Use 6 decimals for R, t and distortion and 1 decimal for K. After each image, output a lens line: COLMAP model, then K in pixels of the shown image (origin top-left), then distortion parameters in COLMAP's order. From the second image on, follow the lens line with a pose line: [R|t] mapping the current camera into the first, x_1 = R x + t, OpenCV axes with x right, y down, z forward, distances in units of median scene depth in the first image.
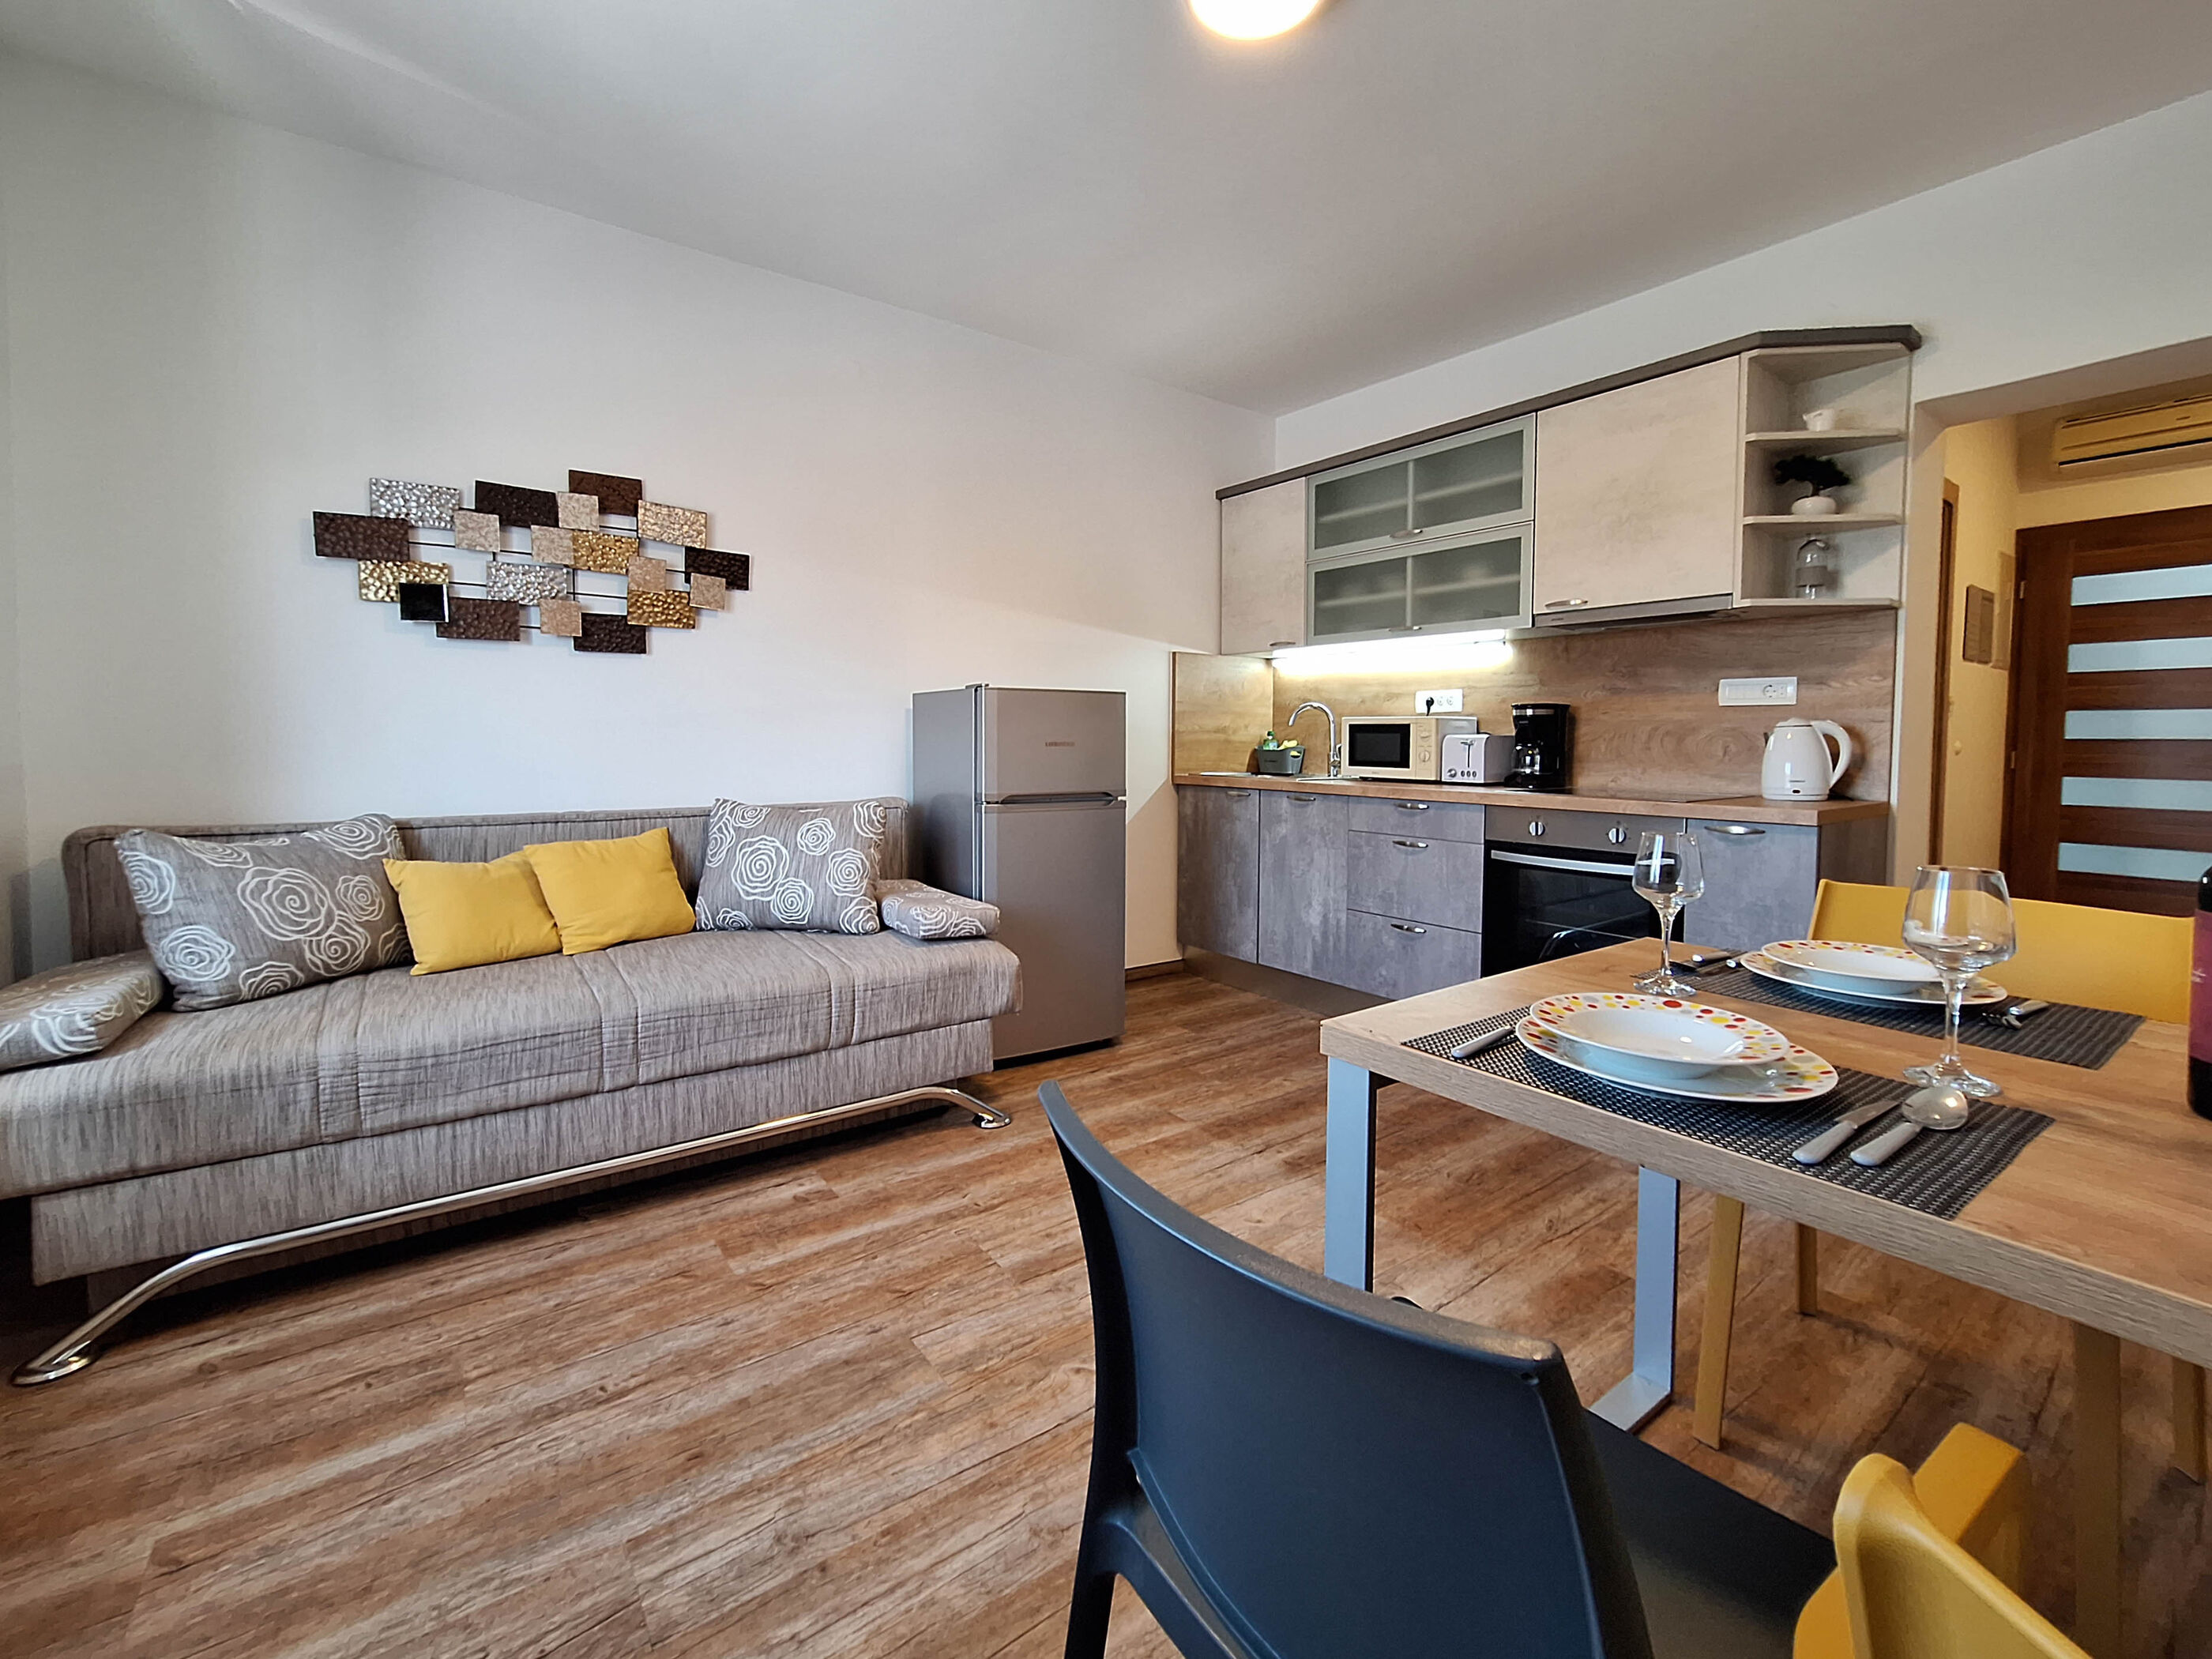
lens RADIAL K [[931.4, 0, 1126.3], [0, 931.4, 777.6], [0, 0, 1]] dist [-0.006011, 0.000247]
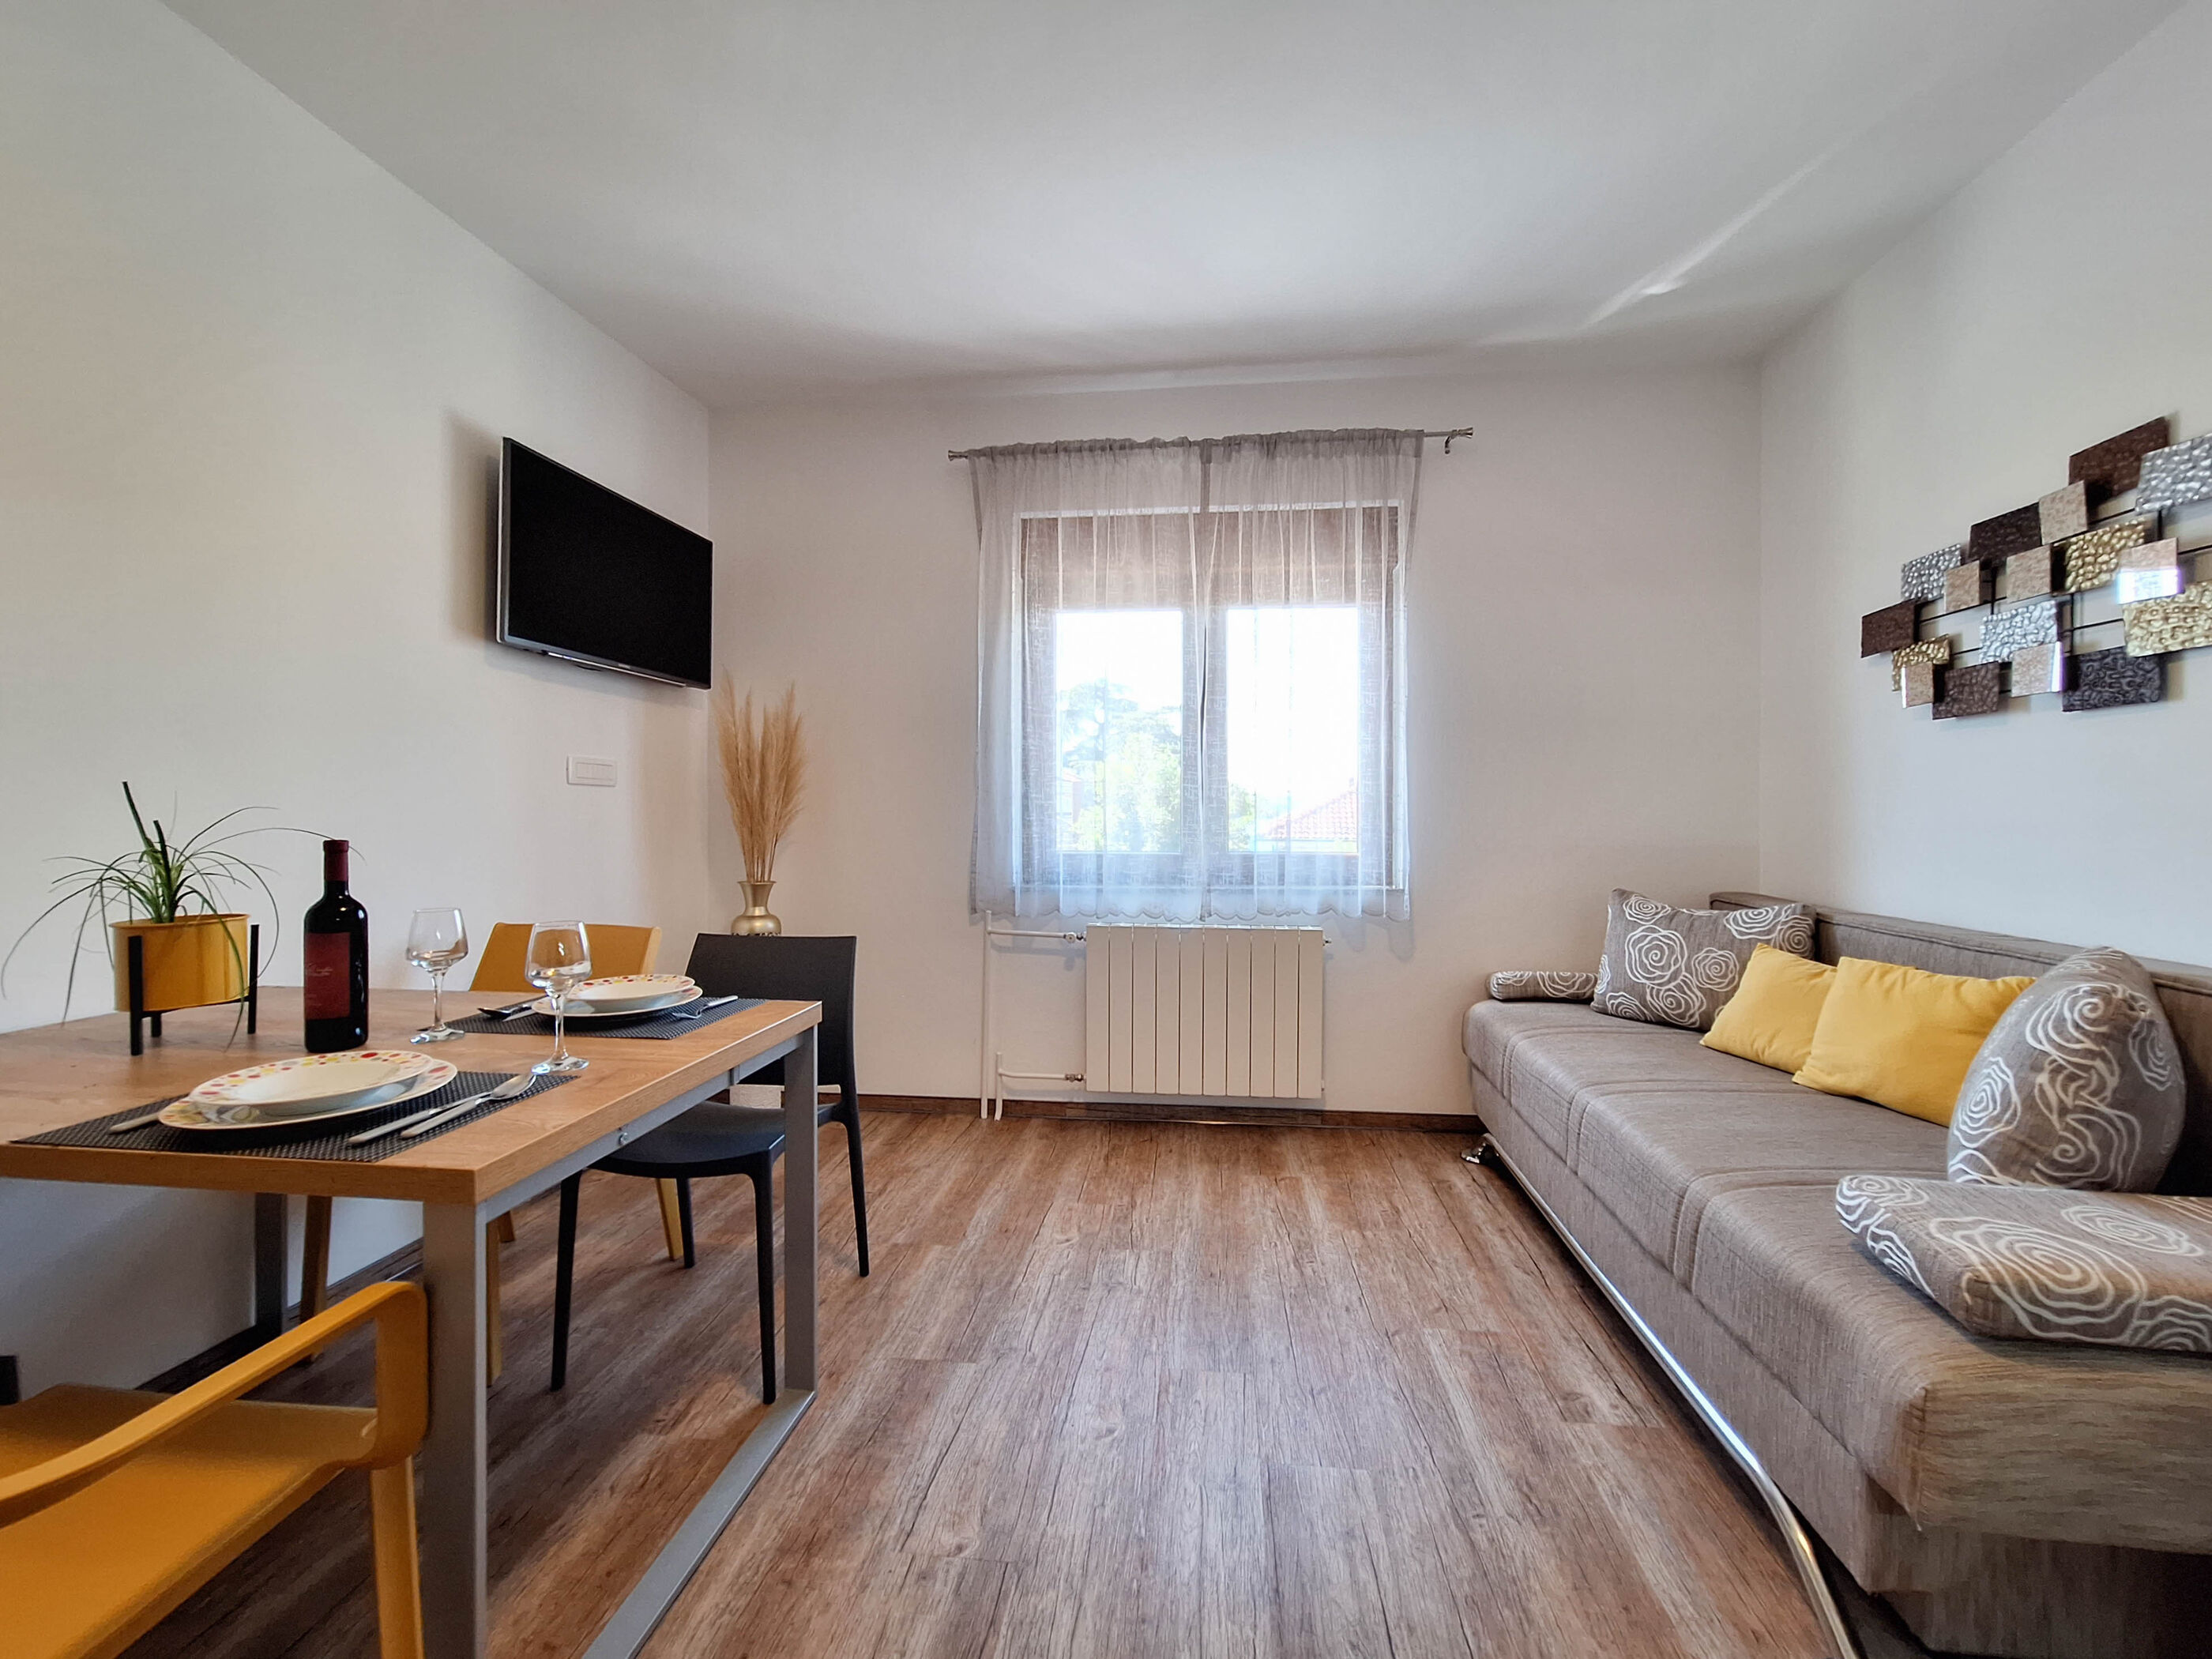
lens RADIAL K [[906.6, 0, 1129.0], [0, 906.6, 814.7], [0, 0, 1]] dist [-0.008617, 0.005245]
pose [[-0.680015, -0.001420, -0.733197, 0.354823], [-0.035343, 0.998899, 0.030845, -0.050909], [0.732346, 0.046889, -0.679317, 0.864302]]
